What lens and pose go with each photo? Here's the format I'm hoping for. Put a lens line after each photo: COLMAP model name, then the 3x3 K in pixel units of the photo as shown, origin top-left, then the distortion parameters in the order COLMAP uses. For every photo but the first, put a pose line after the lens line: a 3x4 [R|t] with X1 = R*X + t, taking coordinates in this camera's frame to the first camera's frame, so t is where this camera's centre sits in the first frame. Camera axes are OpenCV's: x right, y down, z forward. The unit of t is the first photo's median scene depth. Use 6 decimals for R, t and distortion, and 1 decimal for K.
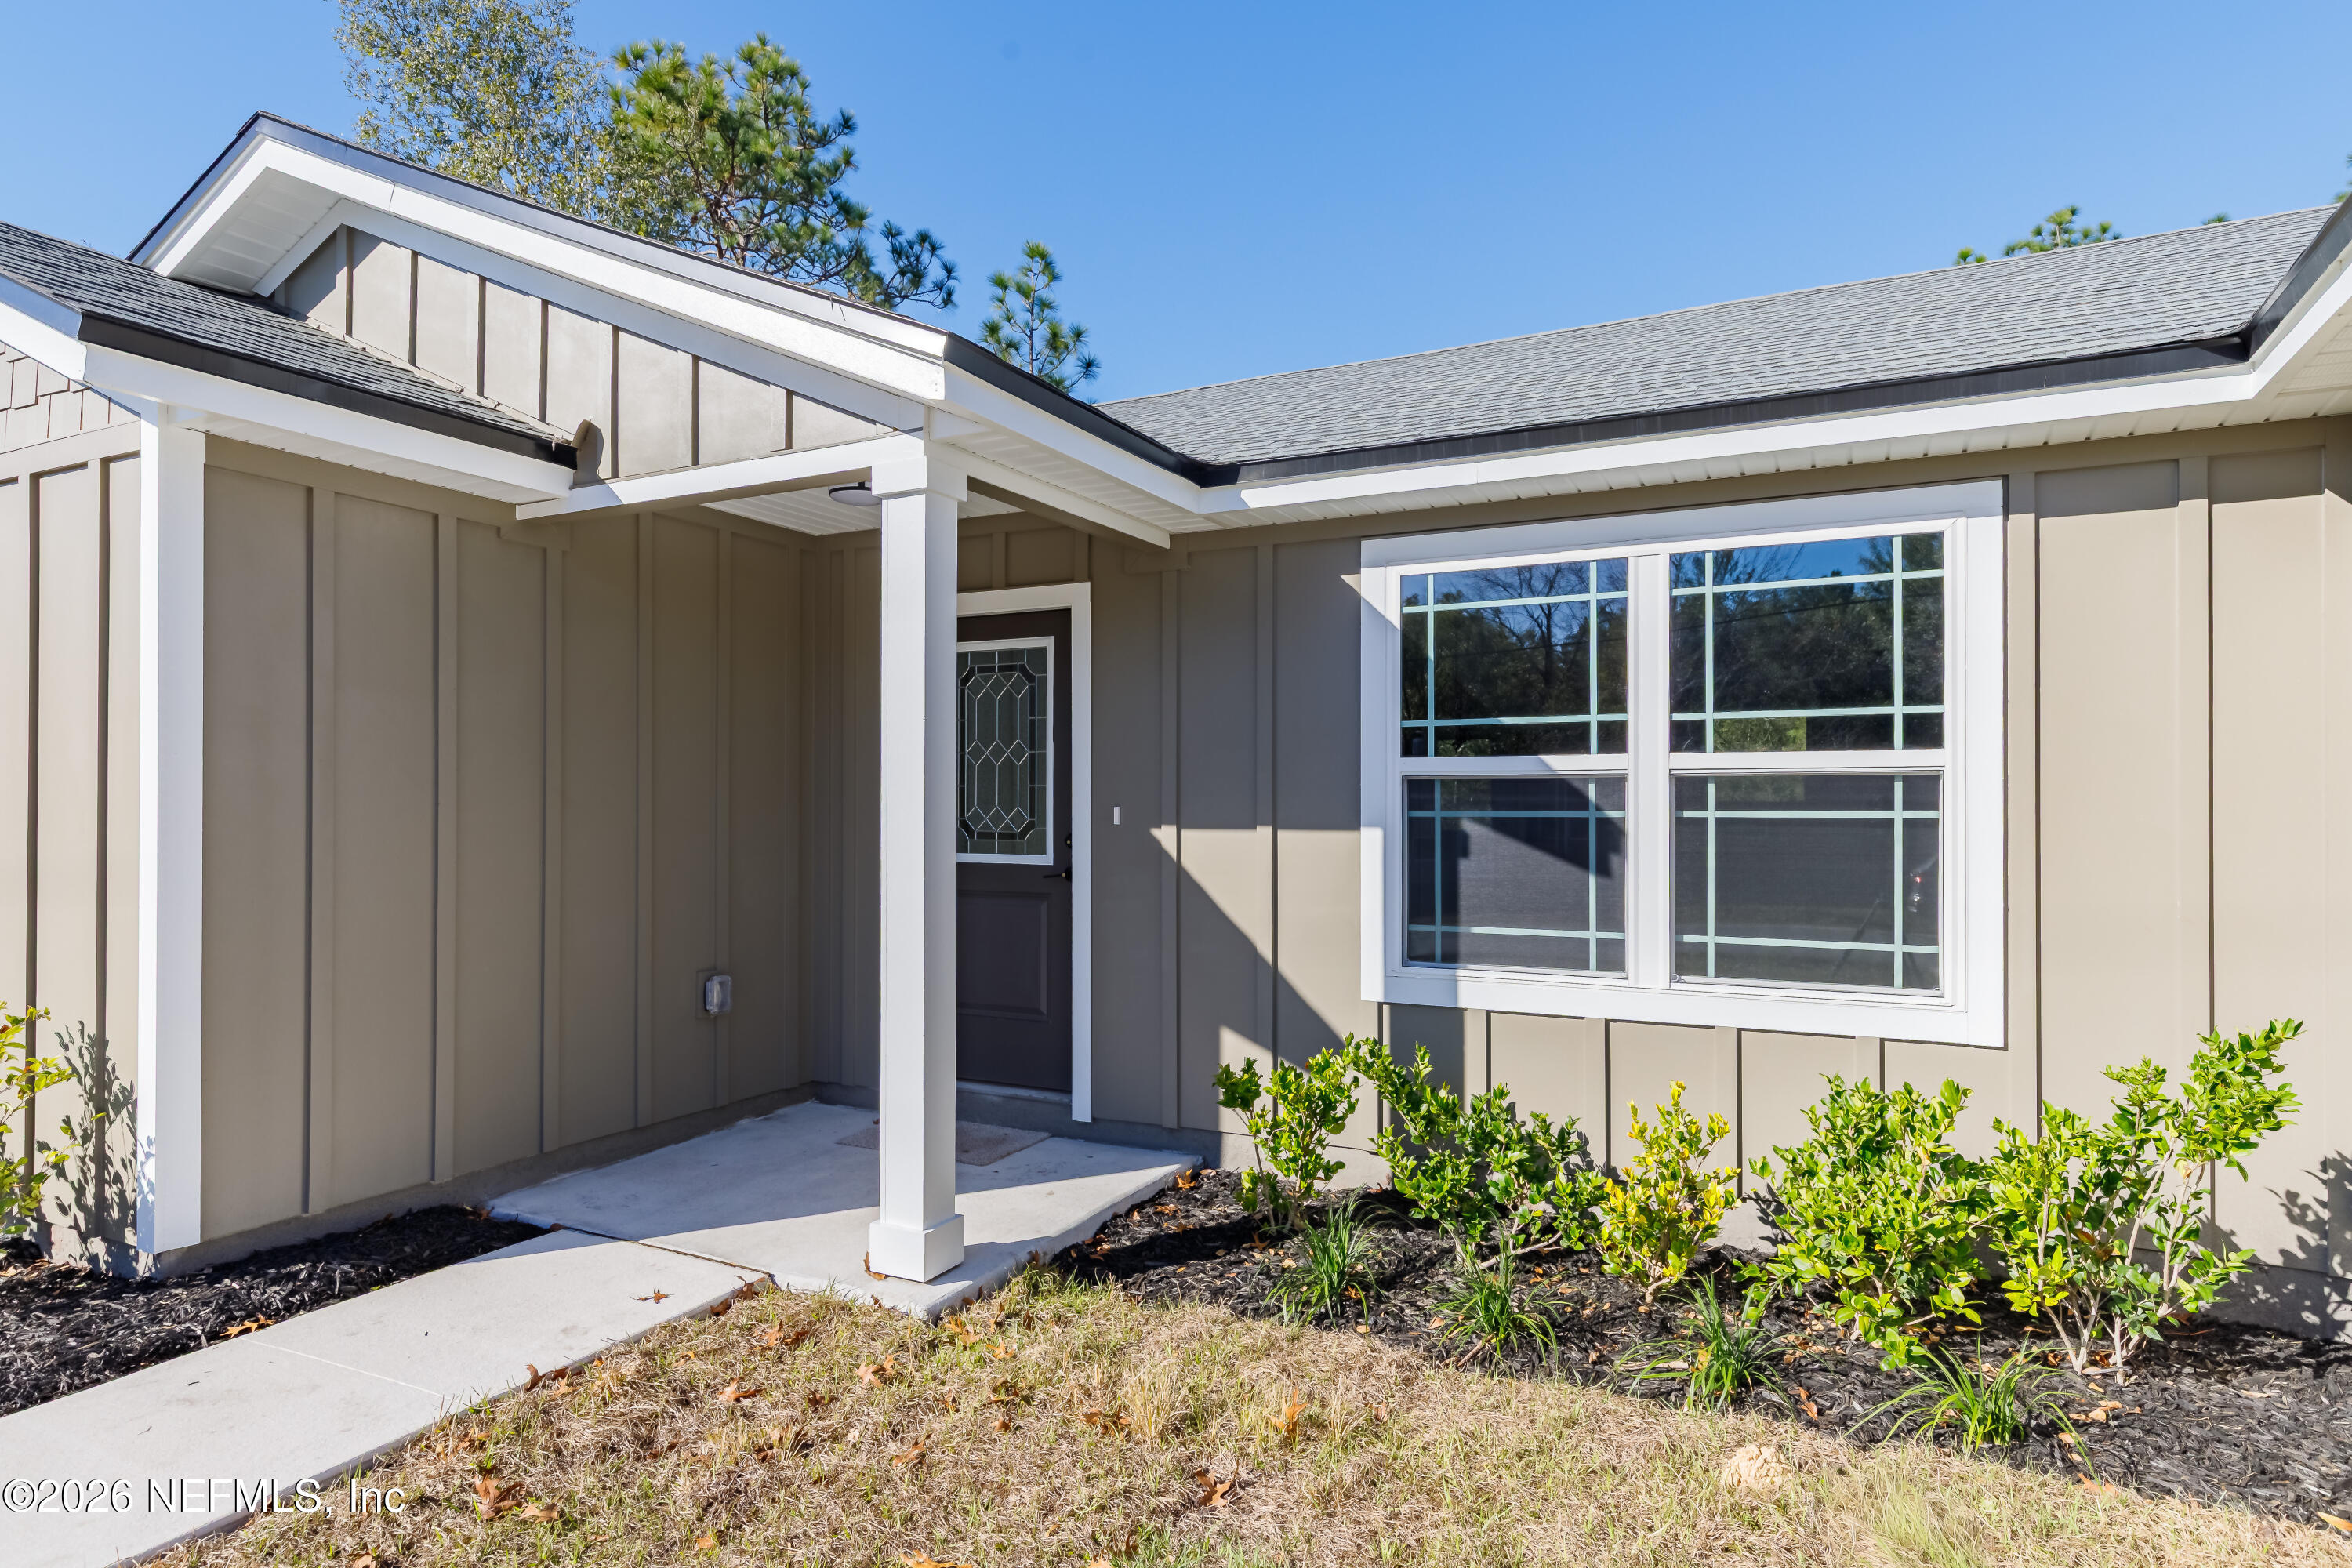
lens RADIAL K [[1346.2, 0, 1176.0], [0, 1346.2, 784.0], [0, 0, 1]] dist [0.005980, 0.000743]
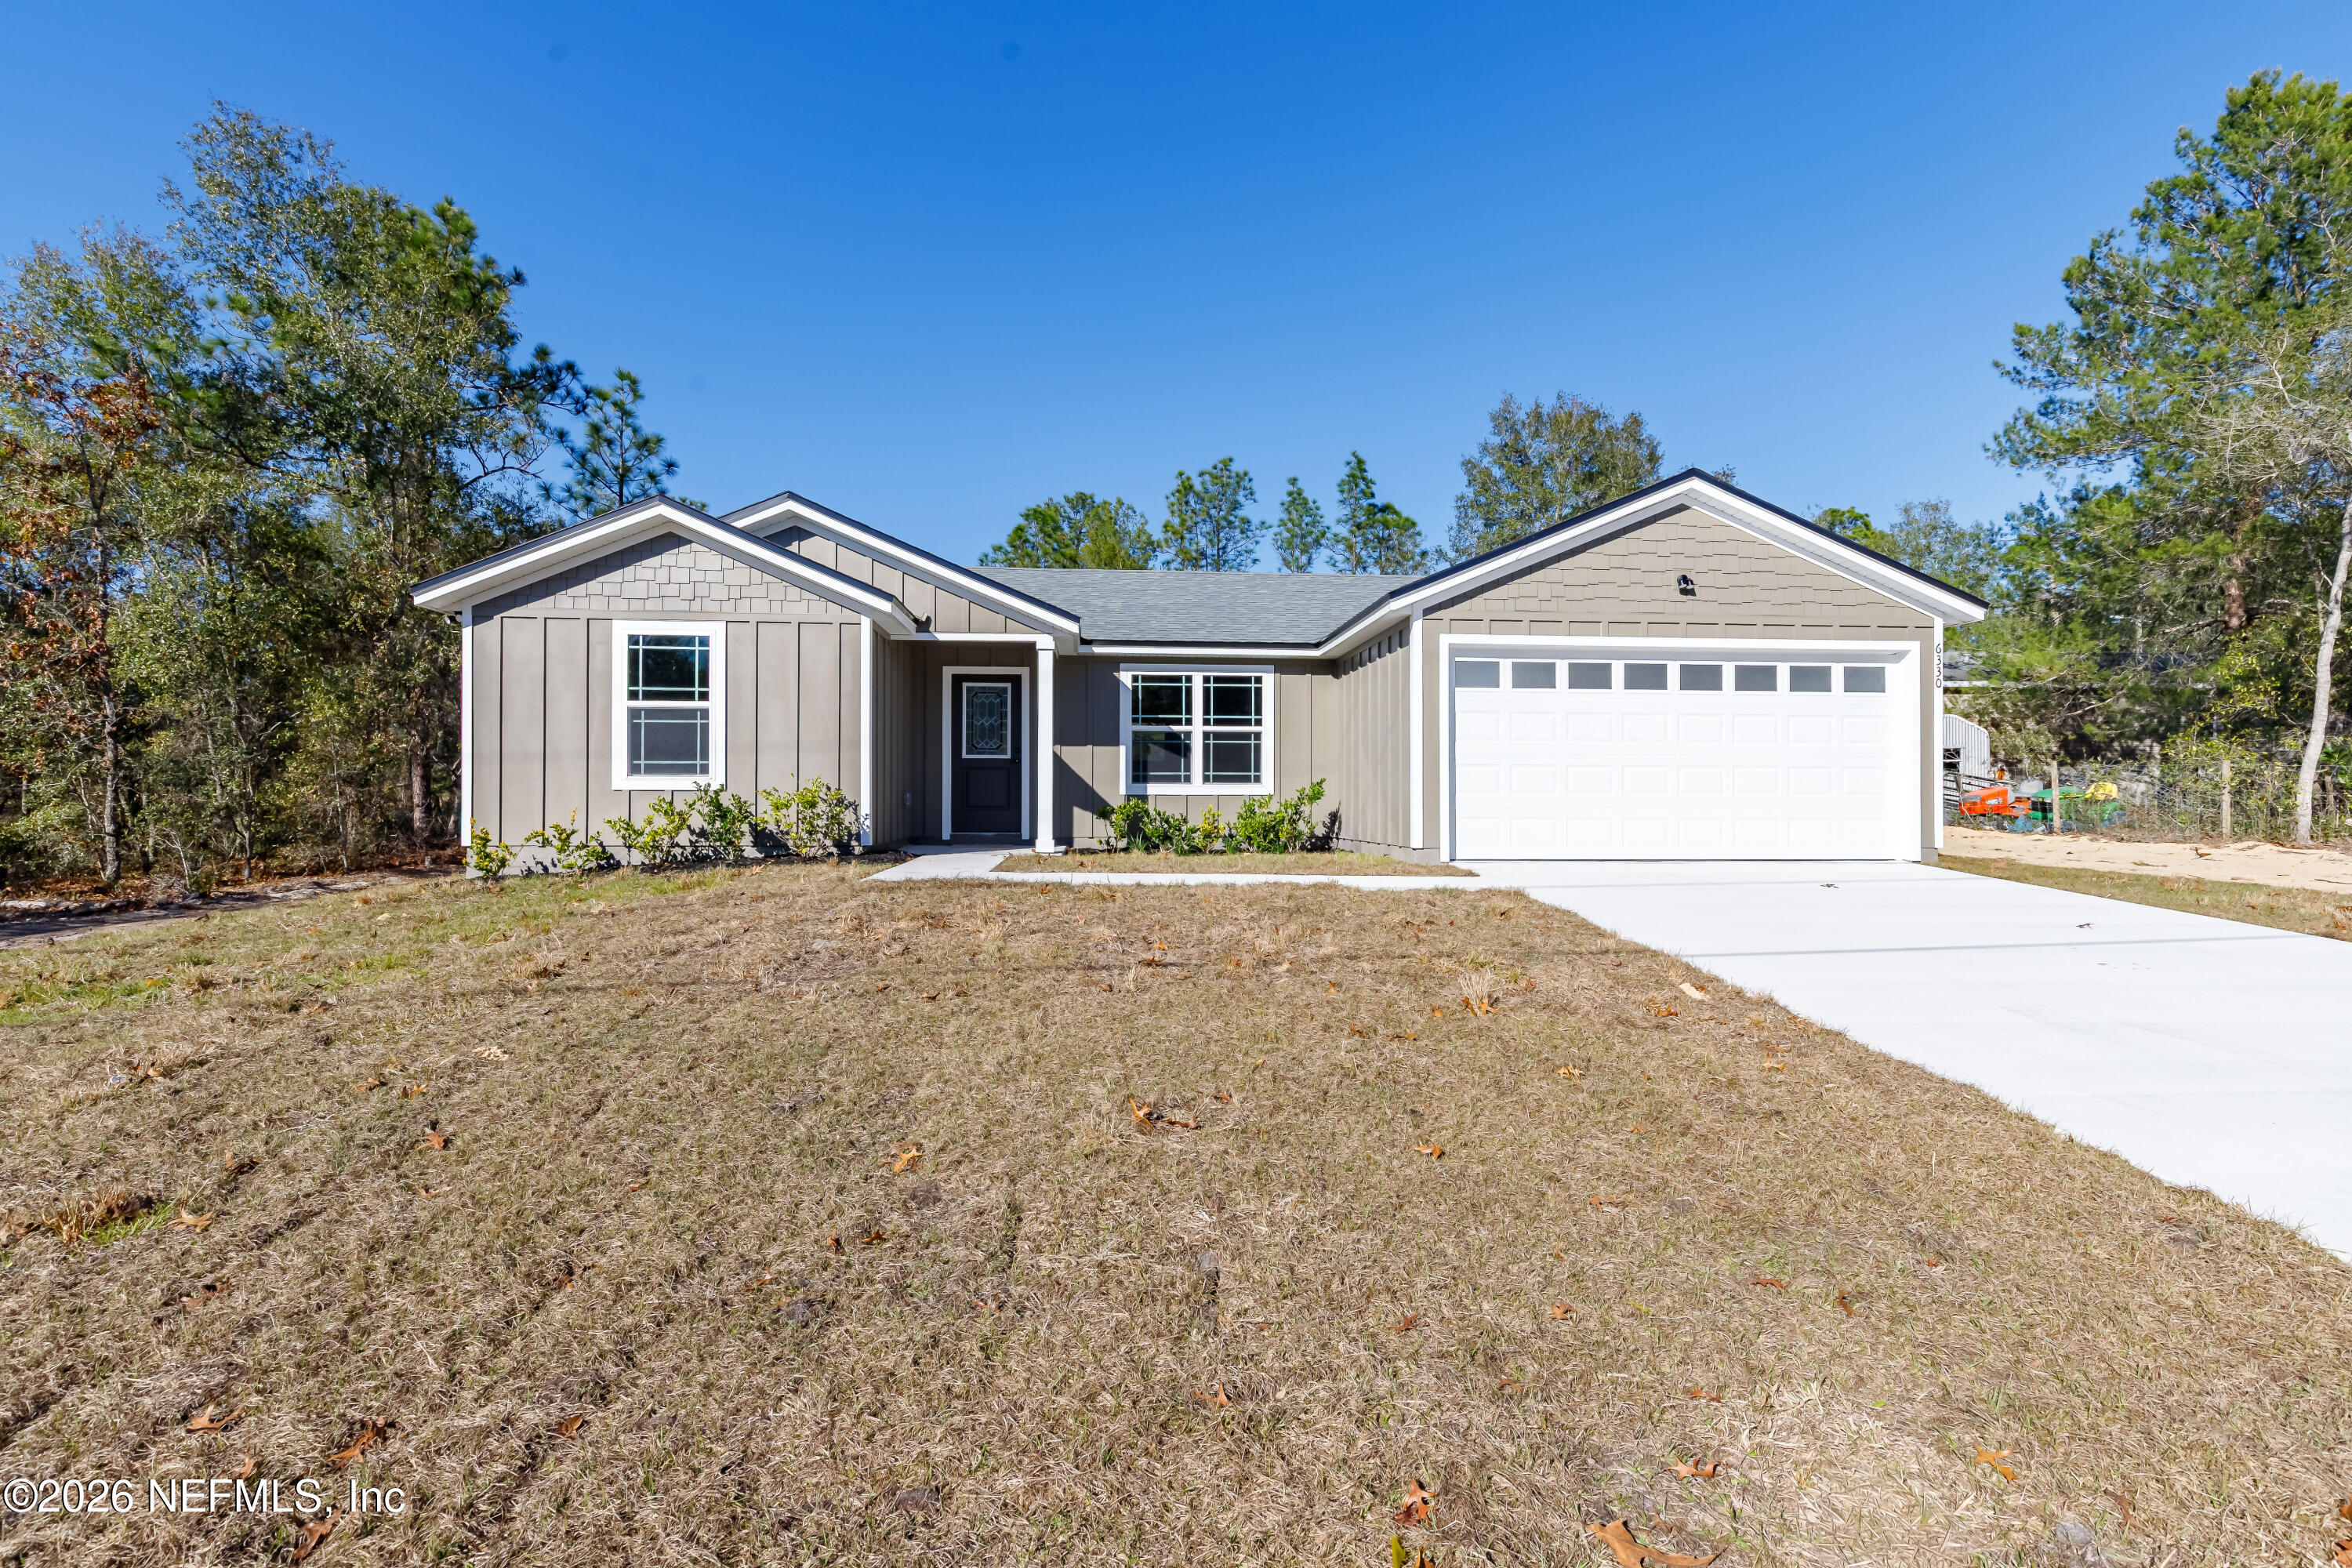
lens RADIAL K [[1046.9, 0, 1204.7], [0, 1046.9, 790.9], [0, 0, 1]] dist [0.001602, -0.000130]
pose [[0.836727, 0.002451, 0.547614, -1.250415], [-0.006570, 0.999963, 0.005562, 0.143449], [-0.547581, -0.008252, 0.836712, -1.500339]]
